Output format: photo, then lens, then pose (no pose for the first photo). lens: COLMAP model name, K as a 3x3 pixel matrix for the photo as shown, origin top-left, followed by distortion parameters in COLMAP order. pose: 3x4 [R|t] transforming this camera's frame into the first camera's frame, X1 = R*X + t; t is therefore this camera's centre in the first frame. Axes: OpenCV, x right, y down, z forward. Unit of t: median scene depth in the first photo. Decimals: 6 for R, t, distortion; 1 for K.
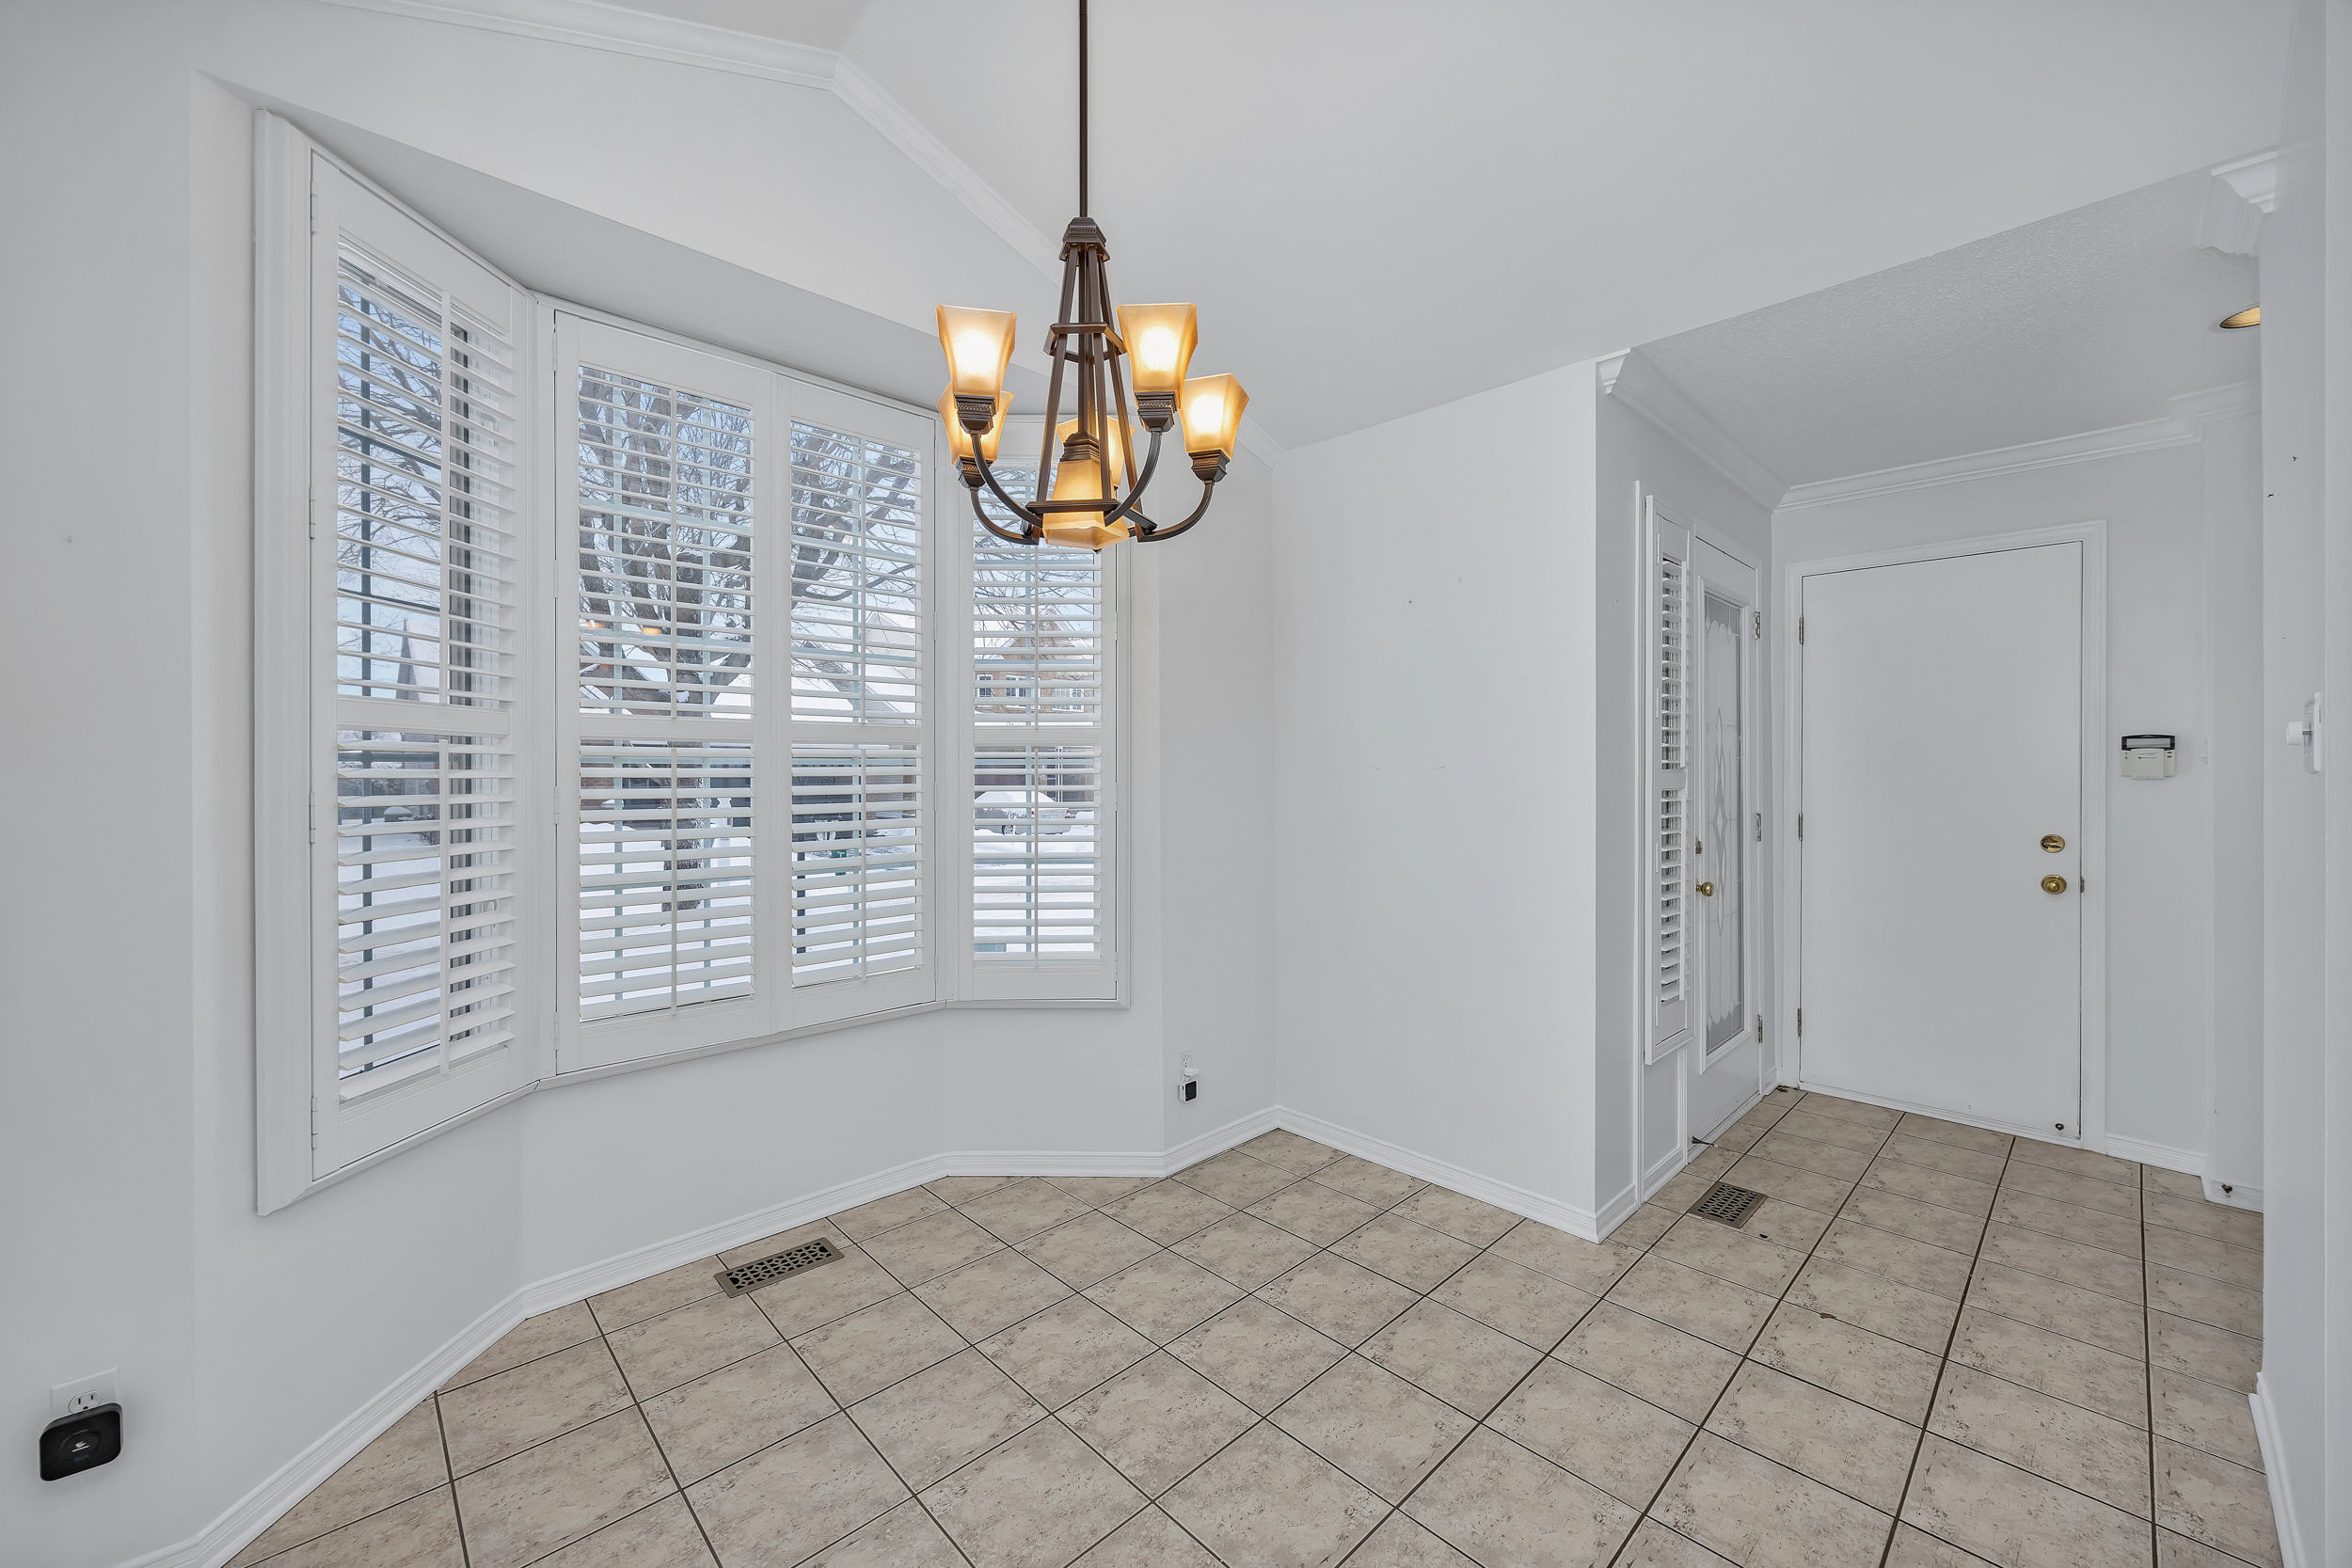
lens RADIAL K [[909.8, 0, 1172.5], [0, 909.8, 772.2], [0, 0, 1]] dist [0.002228, 0.000240]
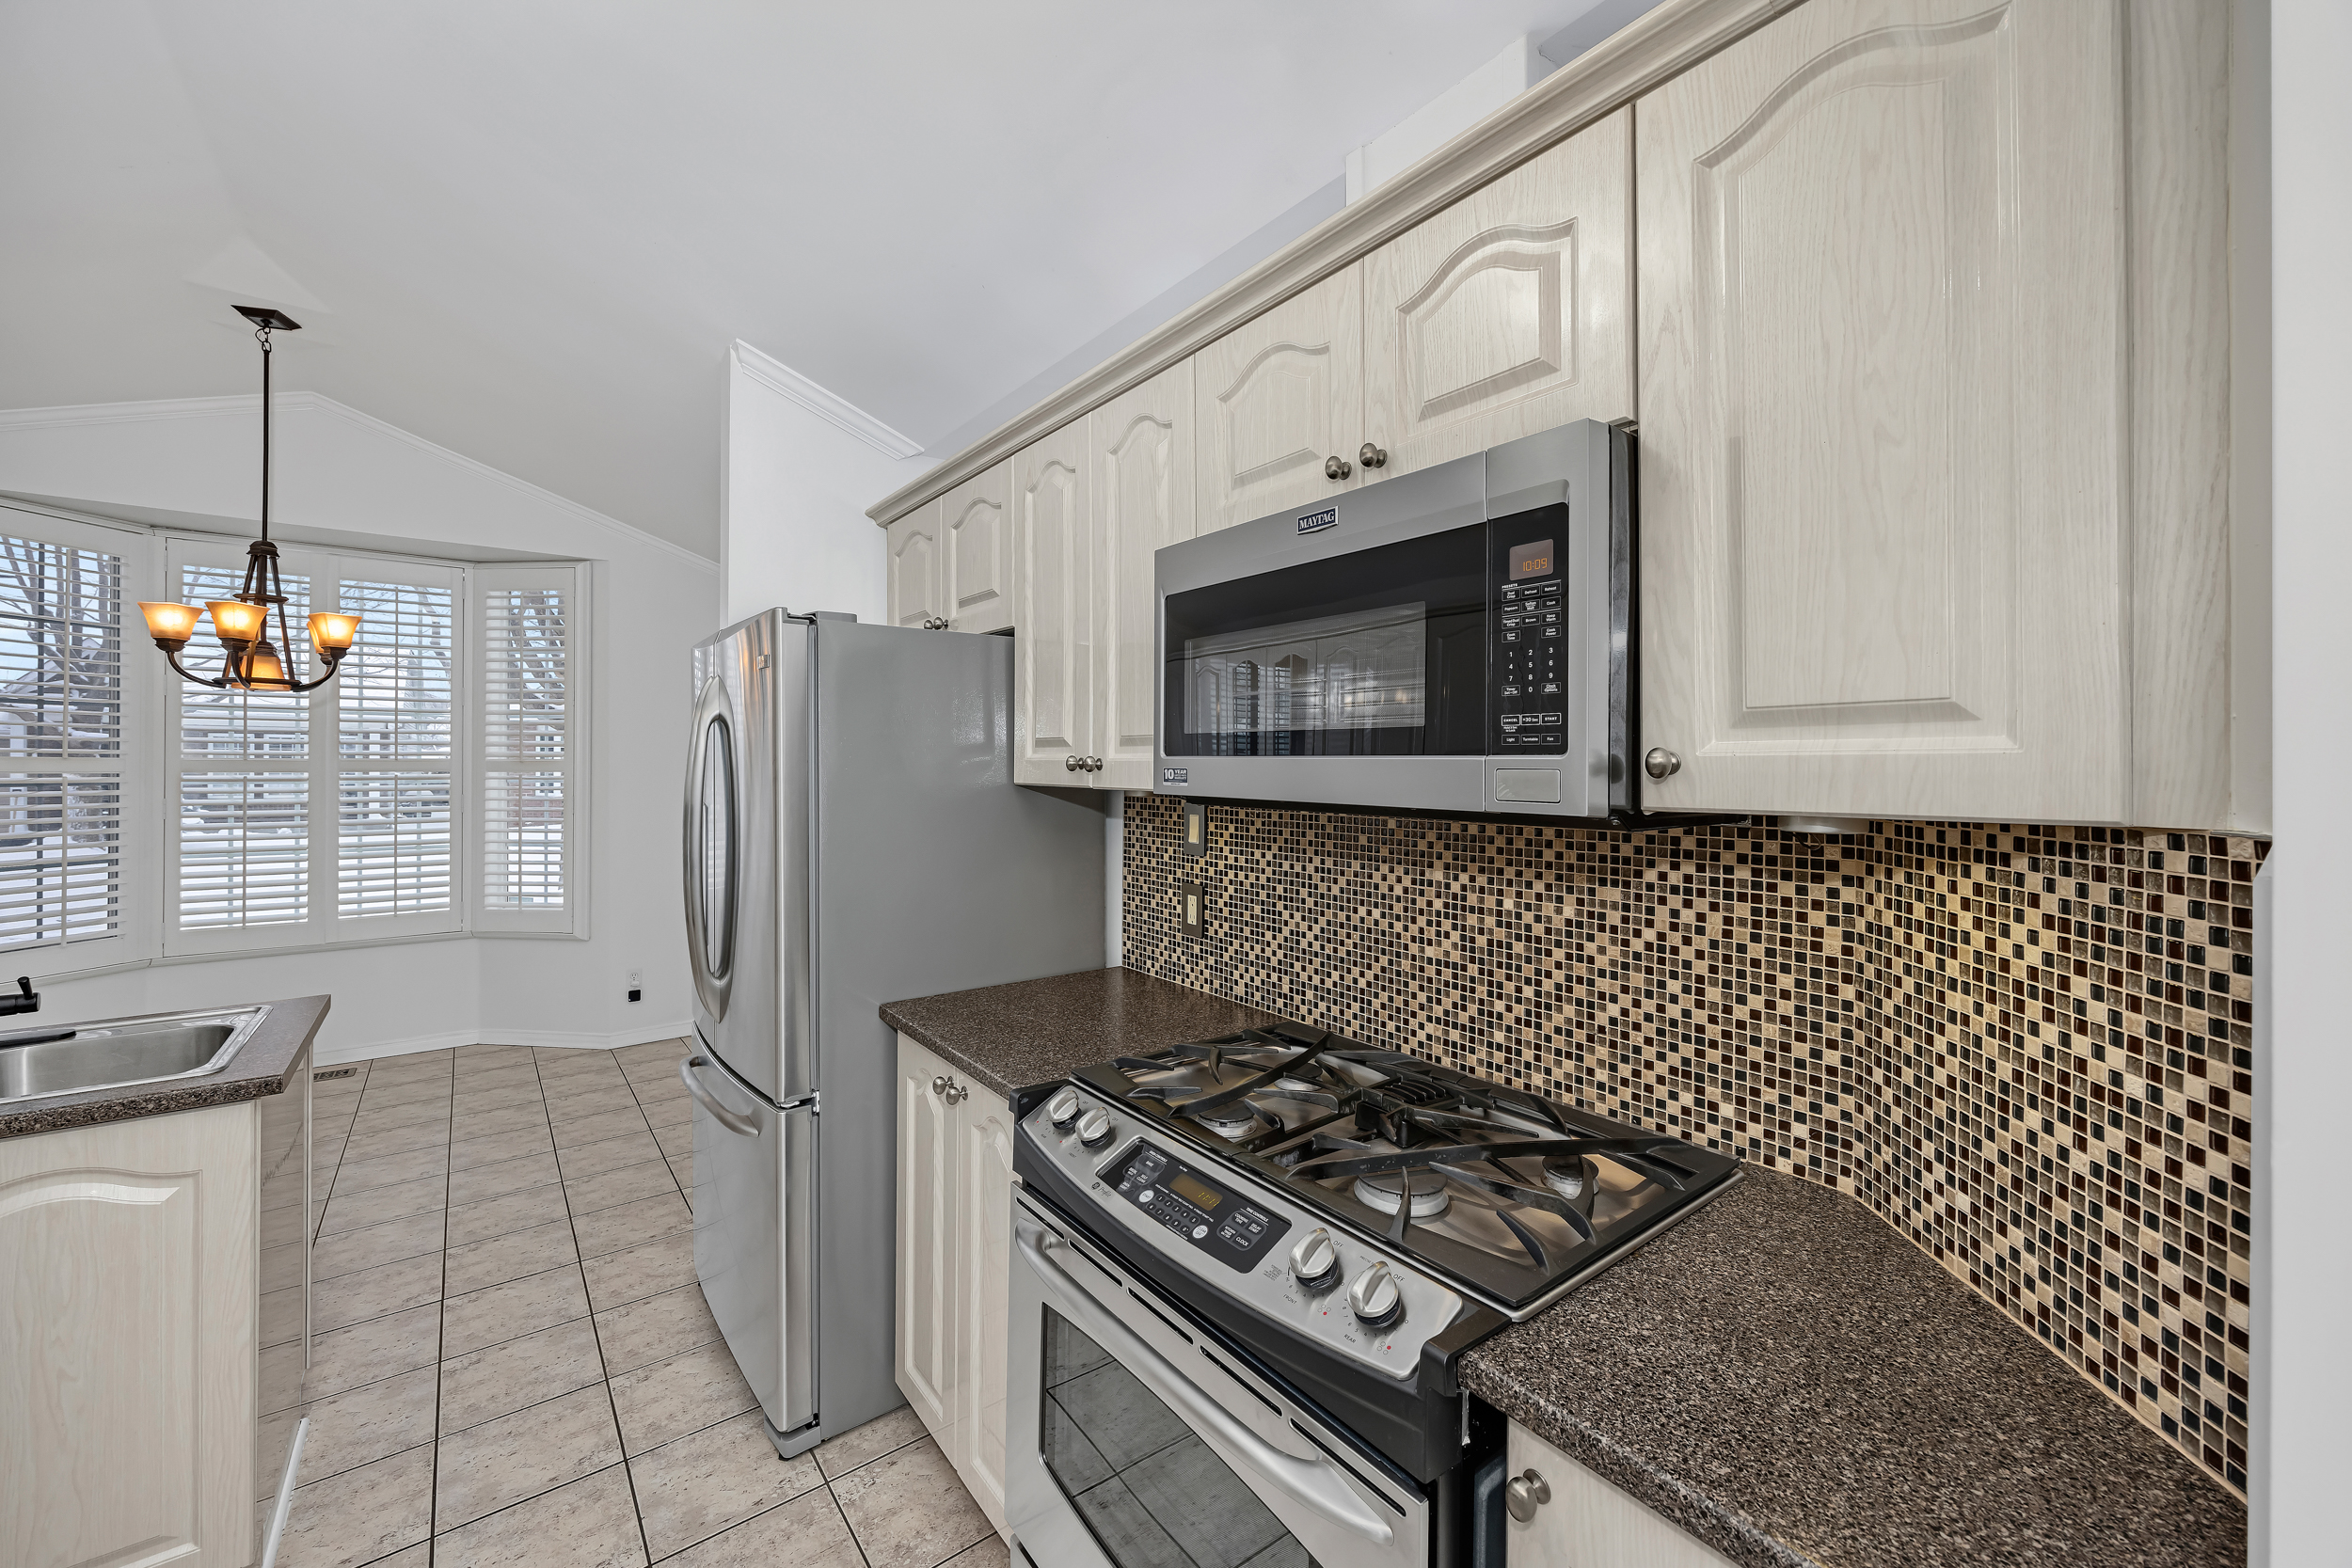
lens RADIAL K [[915.2, 0, 1172.6], [0, 915.2, 754.4], [0, 0, 1]] dist [-0.004674, 0.000687]
pose [[0.995636, 0.002923, -0.093274, 1.333617], [-0.003424, 0.999981, -0.005212, -0.061376], [0.093257, 0.005508, 0.995627, -0.554747]]
